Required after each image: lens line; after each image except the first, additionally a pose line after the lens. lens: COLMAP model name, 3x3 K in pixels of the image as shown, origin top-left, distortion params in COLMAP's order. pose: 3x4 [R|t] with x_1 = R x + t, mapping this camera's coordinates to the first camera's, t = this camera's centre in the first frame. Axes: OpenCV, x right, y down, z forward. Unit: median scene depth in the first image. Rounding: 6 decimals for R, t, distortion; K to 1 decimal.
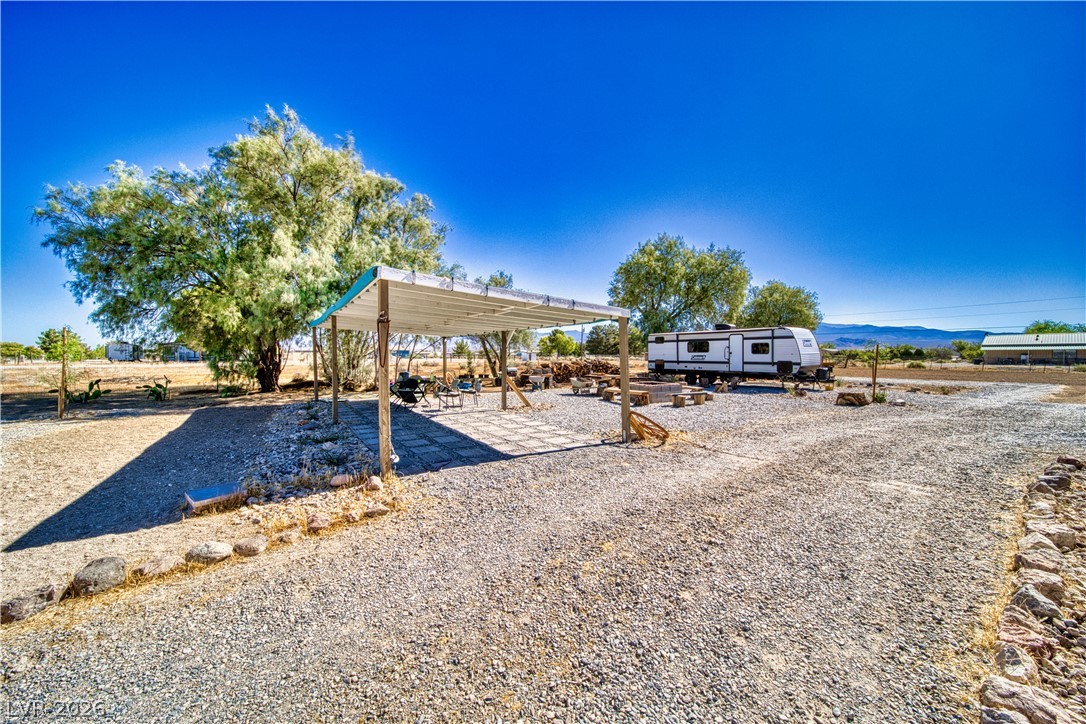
lens RADIAL K [[383.4, 0, 541.8], [0, 383.4, 355.2], [0, 0, 1]] dist [-0.010821, 0.000014]
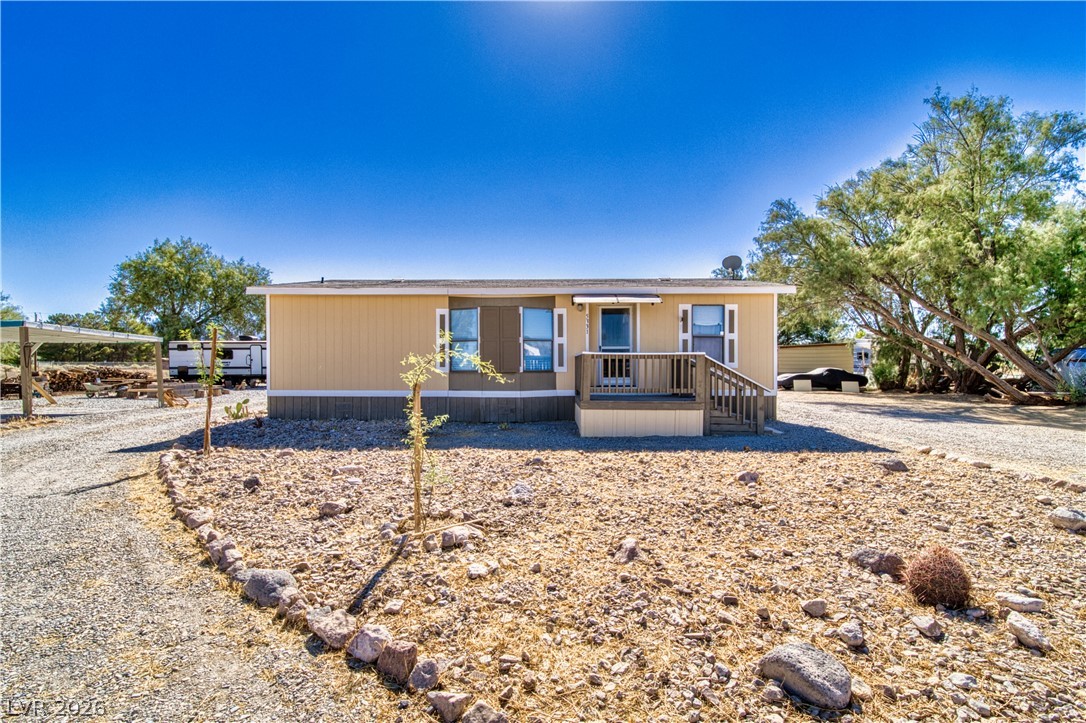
lens RADIAL K [[467.8, 0, 548.4], [0, 467.8, 360.7], [0, 0, 1]] dist [-0.002261, -0.000133]
pose [[0.568507, -0.002589, 0.822675, -0.140669], [0.002908, 0.999995, 0.001137, -0.001538], [-0.822674, 0.001746, 0.568511, -0.442850]]
